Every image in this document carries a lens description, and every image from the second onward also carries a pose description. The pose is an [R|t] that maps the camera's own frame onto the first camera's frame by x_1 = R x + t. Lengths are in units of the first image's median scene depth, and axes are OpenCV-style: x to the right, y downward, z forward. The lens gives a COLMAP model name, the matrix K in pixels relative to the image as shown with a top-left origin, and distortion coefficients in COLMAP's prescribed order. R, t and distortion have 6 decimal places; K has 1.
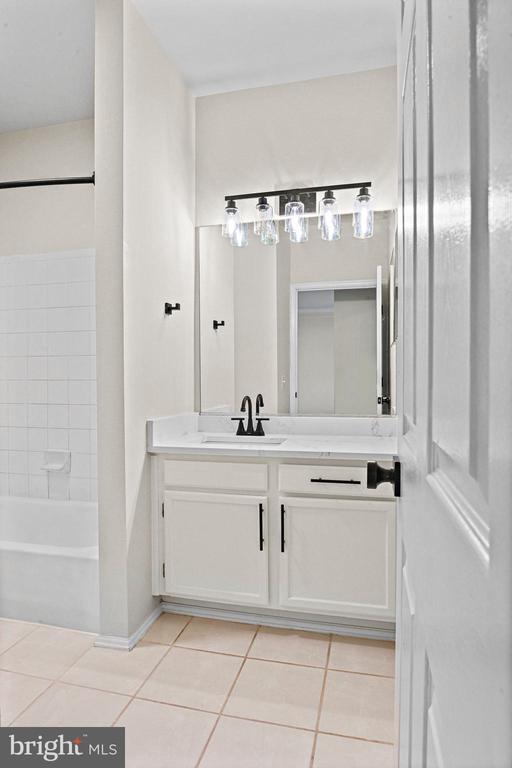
lens RADIAL K [[455.7, 0, 256.0], [0, 455.7, 384.0], [0, 0, 1]] dist [-0.021103, -0.000102]
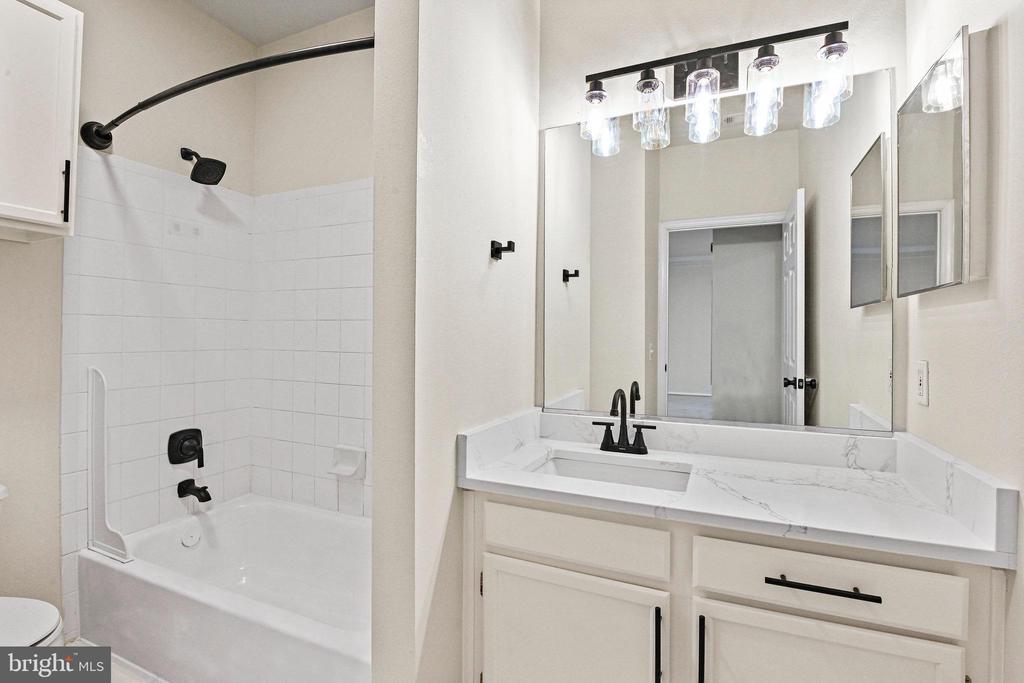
lens RADIAL K [[481.4, 0, 509.2], [0, 481.4, 336.4], [0, 0, 1]] dist [-0.013178, 0.000033]
pose [[0.983336, 0.010736, -0.181482, -0.048891], [-0.012447, 0.999888, -0.008293, -0.037584], [0.181372, 0.010414, 0.983359, 0.323232]]
